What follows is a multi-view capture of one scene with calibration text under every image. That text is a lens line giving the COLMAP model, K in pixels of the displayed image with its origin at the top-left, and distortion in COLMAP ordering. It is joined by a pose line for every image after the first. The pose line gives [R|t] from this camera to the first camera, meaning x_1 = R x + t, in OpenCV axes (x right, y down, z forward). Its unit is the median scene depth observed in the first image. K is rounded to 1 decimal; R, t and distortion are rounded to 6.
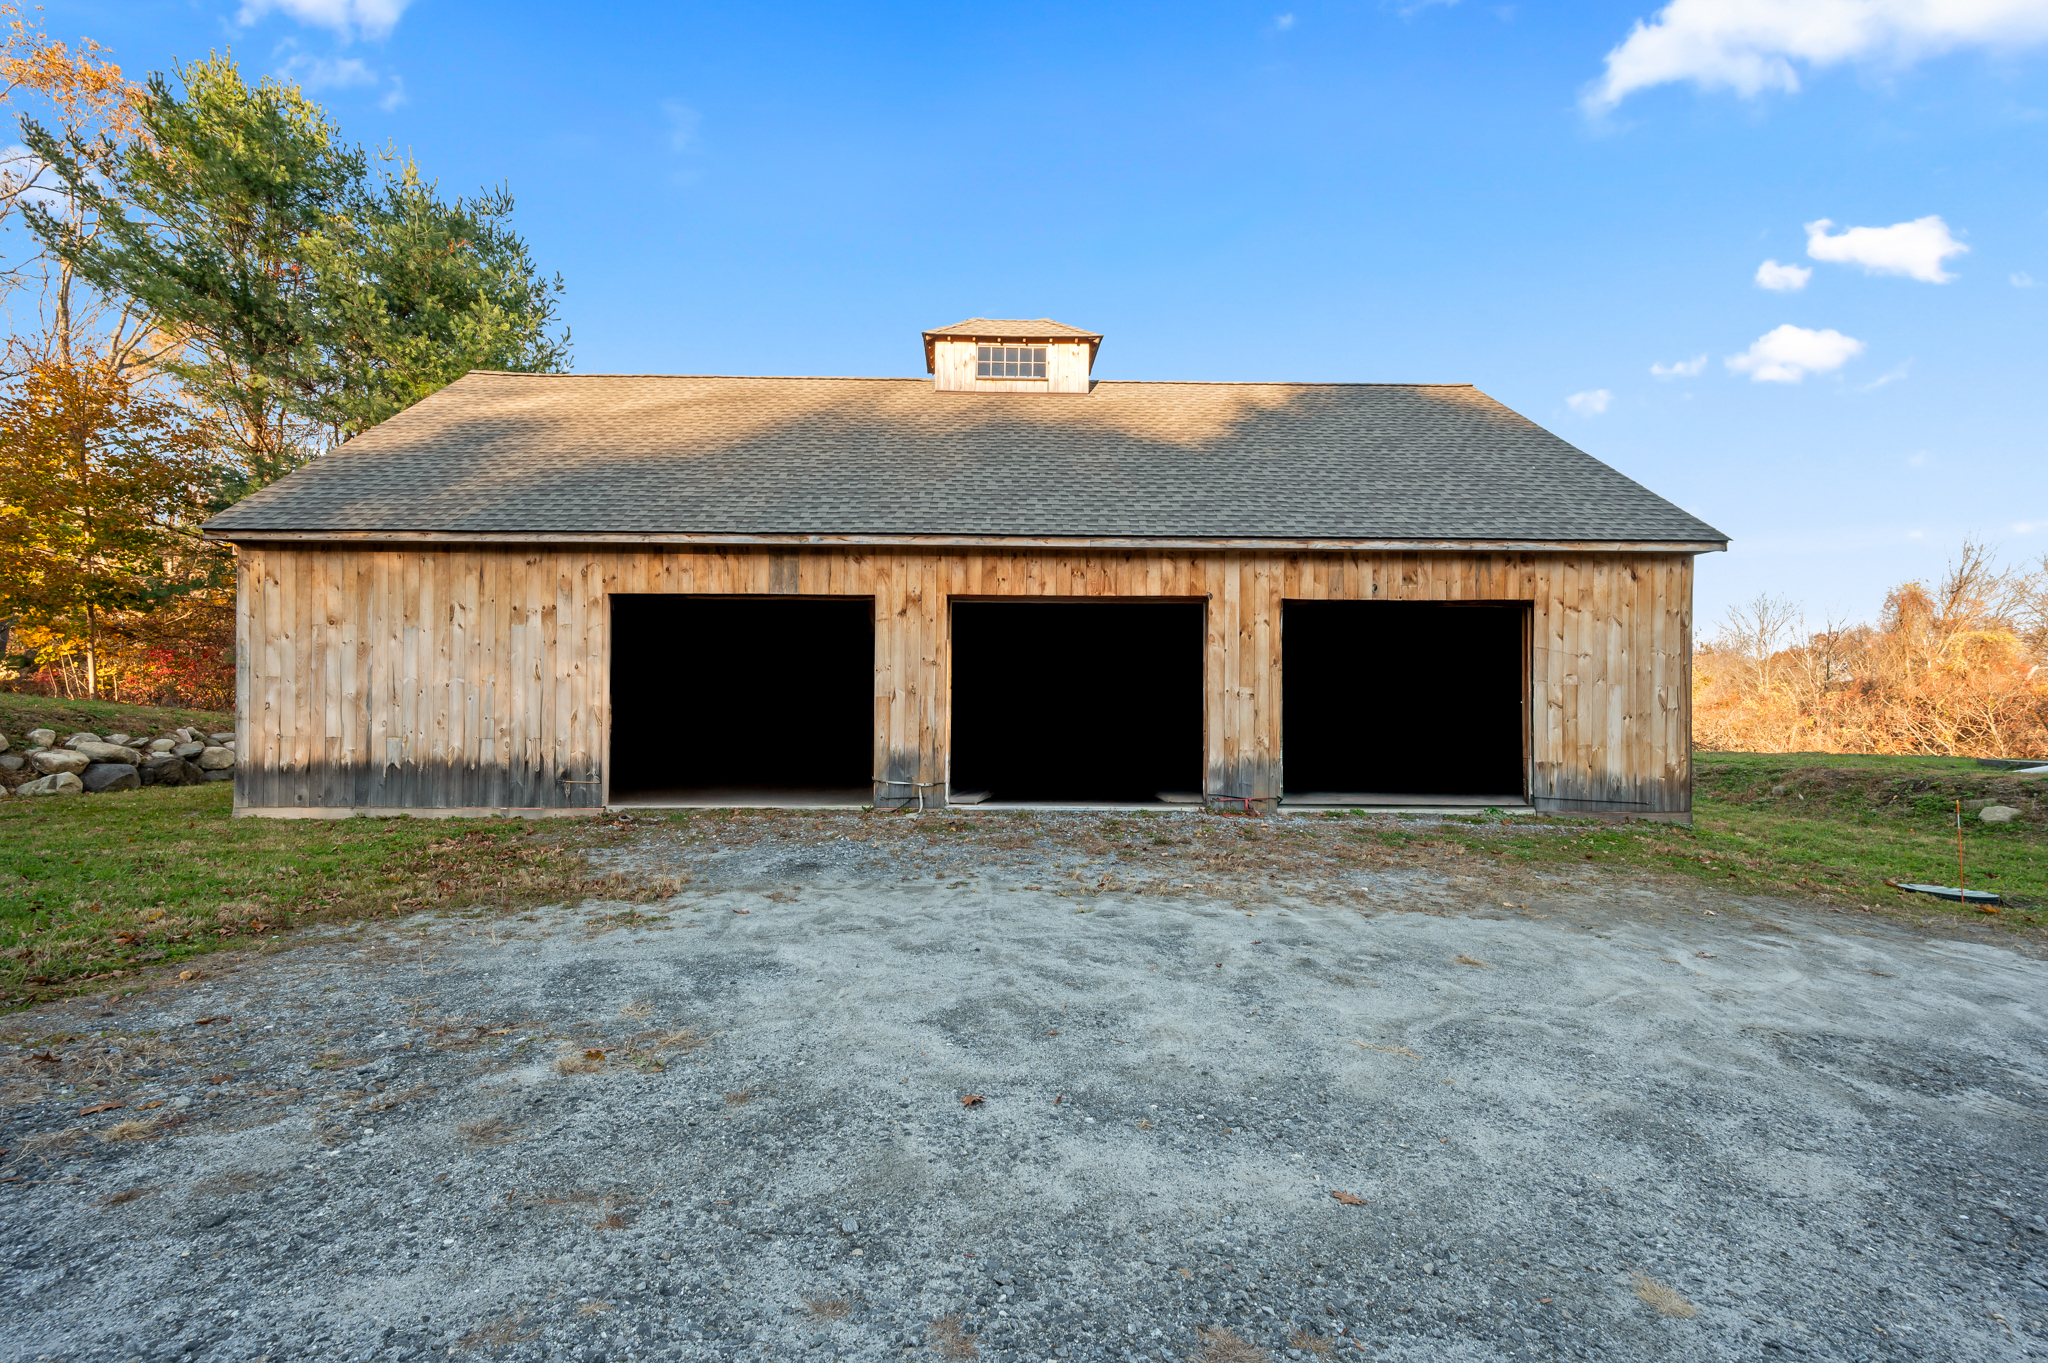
lens RADIAL K [[823.7, 0, 1024.2], [0, 823.7, 678.9], [0, 0, 1]] dist [-0.001861, -0.001022]
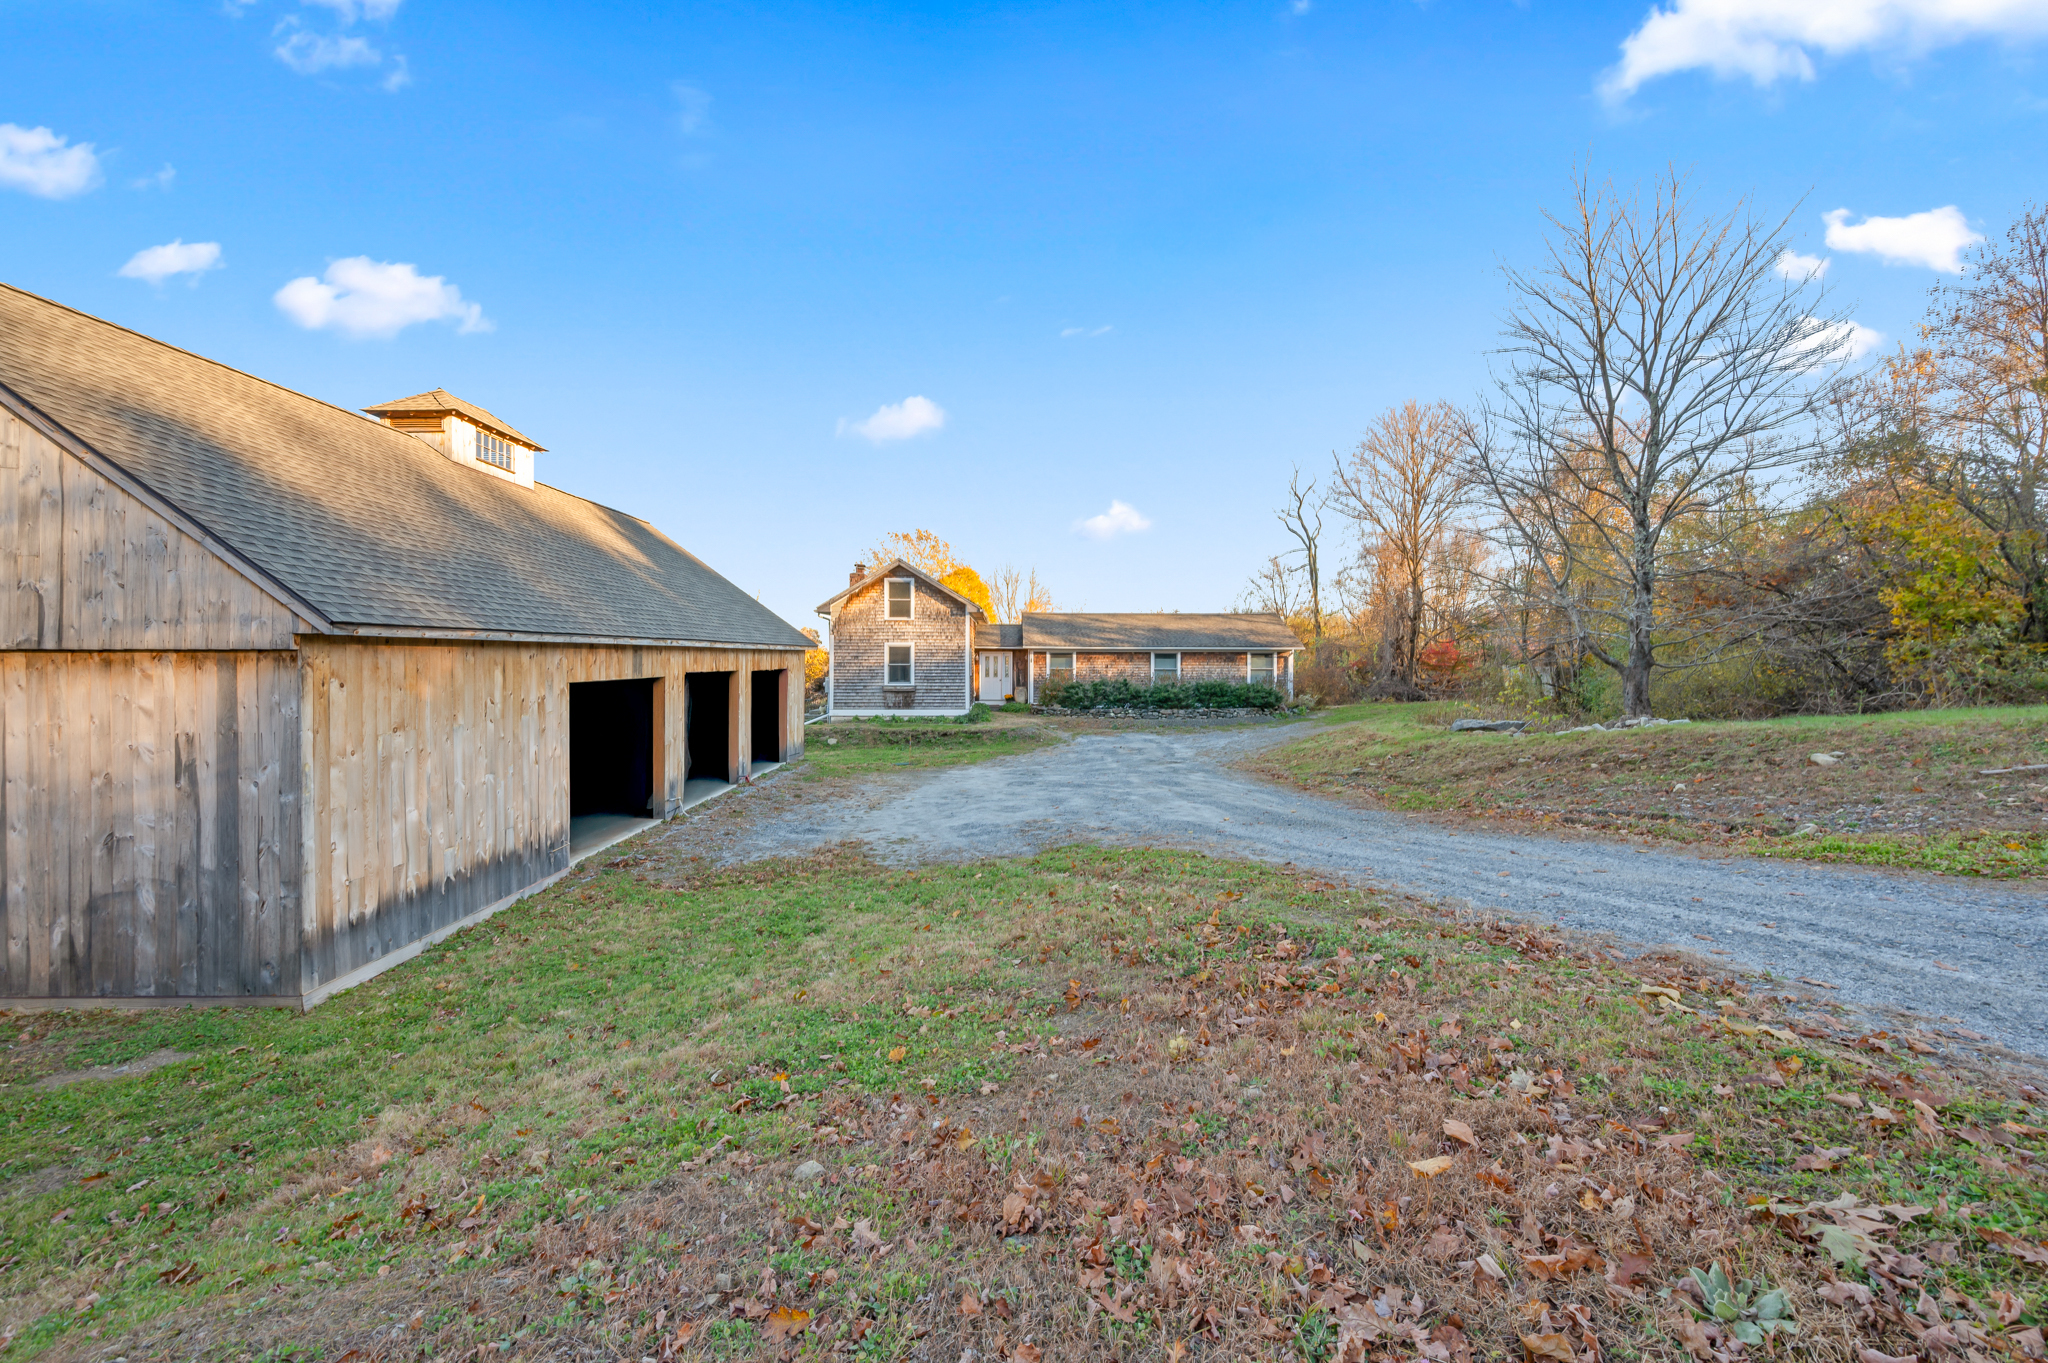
lens RADIAL K [[823.7, 0, 1028.3], [0, 823.7, 666.6], [0, 0, 1]] dist [-0.001861, -0.001022]
pose [[-0.006199, -0.018334, 0.999813, -1.681420], [-0.003649, 0.999826, 0.018312, -0.149705], [-0.999974, -0.003535, -0.006265, 0.363555]]
